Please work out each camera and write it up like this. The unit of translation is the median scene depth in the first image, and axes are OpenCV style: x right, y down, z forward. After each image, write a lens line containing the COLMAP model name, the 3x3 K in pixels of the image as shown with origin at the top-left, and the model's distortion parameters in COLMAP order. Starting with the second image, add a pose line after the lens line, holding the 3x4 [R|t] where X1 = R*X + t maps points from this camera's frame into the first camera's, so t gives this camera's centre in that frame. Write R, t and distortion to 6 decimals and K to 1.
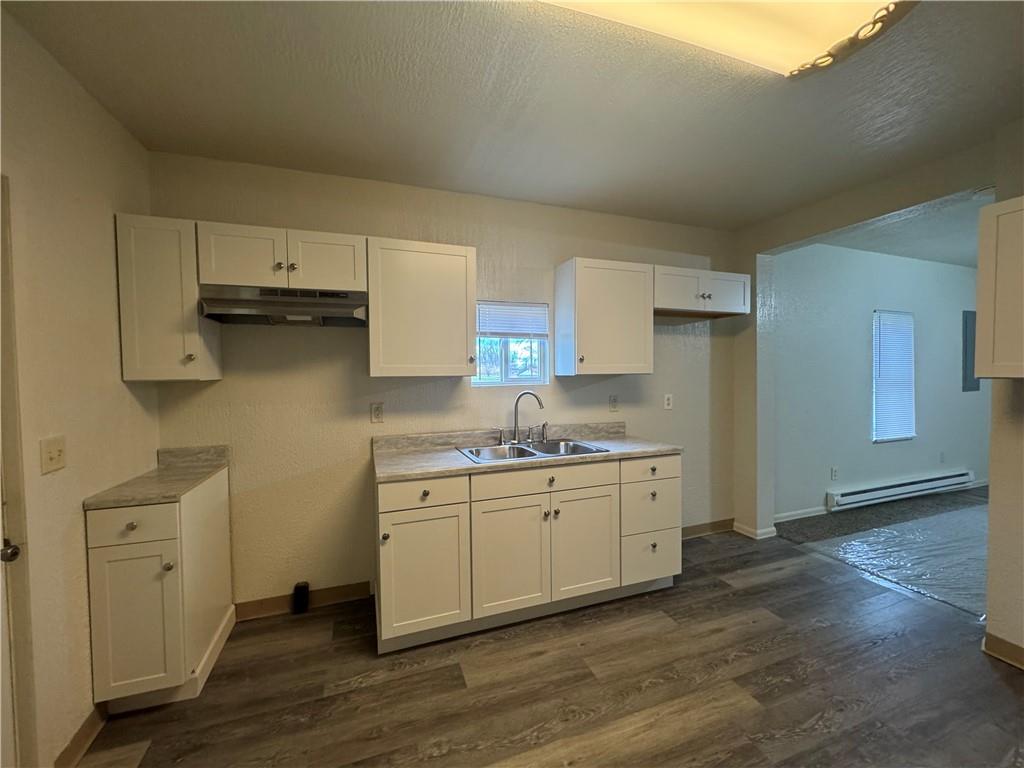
lens RADIAL K [[409.7, 0, 511.1], [0, 409.7, 384.3], [0, 0, 1]] dist [-0.002269, 0.001607]
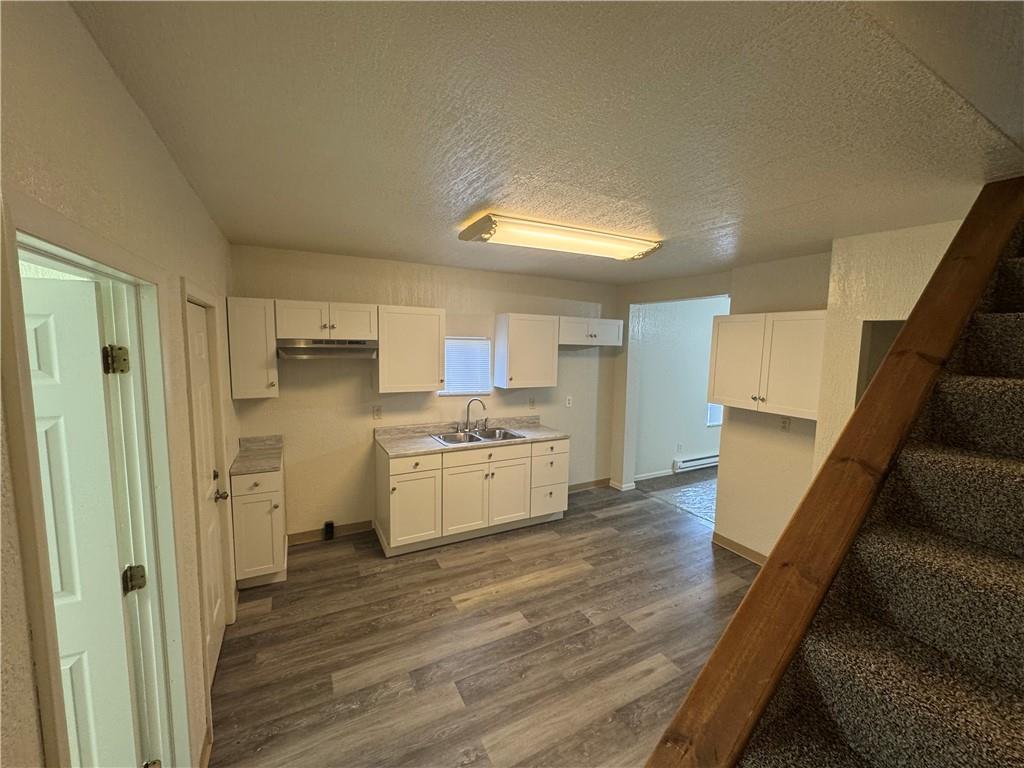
lens RADIAL K [[409.7, 0, 509.2], [0, 409.7, 384.4], [0, 0, 1]] dist [-0.002269, 0.001607]
pose [[0.989570, 0.016006, 0.143158, -0.066299], [-0.026219, 0.997220, 0.069747, -0.168172], [-0.141643, -0.072773, 0.987239, -0.621148]]
